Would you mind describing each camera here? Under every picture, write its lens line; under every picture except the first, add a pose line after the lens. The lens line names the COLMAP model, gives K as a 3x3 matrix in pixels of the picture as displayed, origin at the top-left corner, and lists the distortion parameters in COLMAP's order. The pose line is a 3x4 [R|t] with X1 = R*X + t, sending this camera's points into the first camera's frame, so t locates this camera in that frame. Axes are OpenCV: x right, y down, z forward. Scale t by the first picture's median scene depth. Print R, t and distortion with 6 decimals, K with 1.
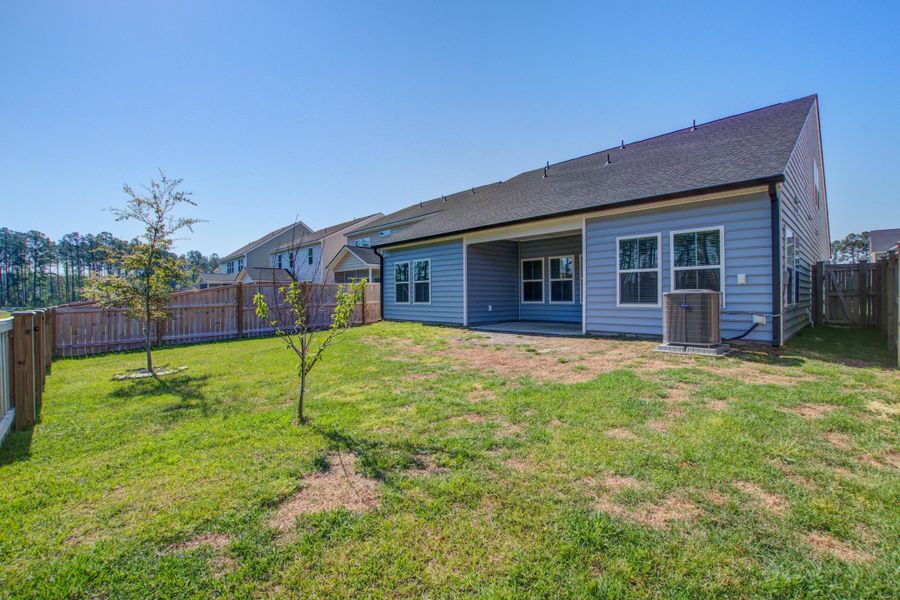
lens RADIAL K [[398.6, 0, 455.3], [0, 398.6, 300.6], [0, 0, 1]] dist [-0.031969, 0.005056]
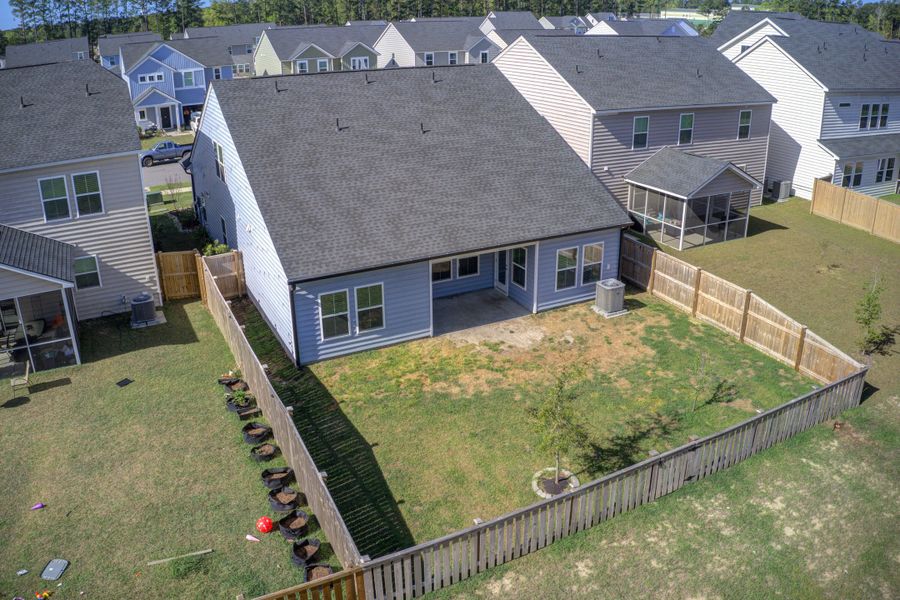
lens RADIAL K [[726.2, 0, 444.2], [0, 726.2, 297.9], [0, 0, 1]] dist [-0.187616, 0.021738]
pose [[0.298892, -0.357206, 0.884911, -1.611295], [0.017986, 0.929245, 0.369027, -0.732142], [-0.954117, -0.094383, 0.284169, 0.435494]]
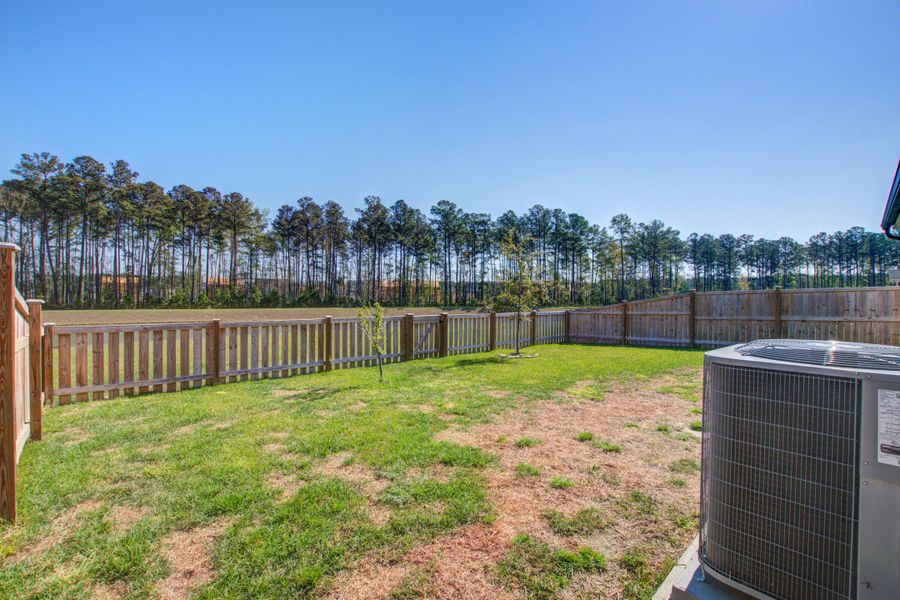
lens RADIAL K [[398.6, 0, 450.0], [0, 398.6, 303.3], [0, 0, 1]] dist [-0.031969, 0.005056]
pose [[-0.015733, 0.018359, -0.999708, 0.496933], [-0.006272, 0.999810, 0.018459, -0.034145], [0.999857, 0.006561, -0.015615, 0.429608]]
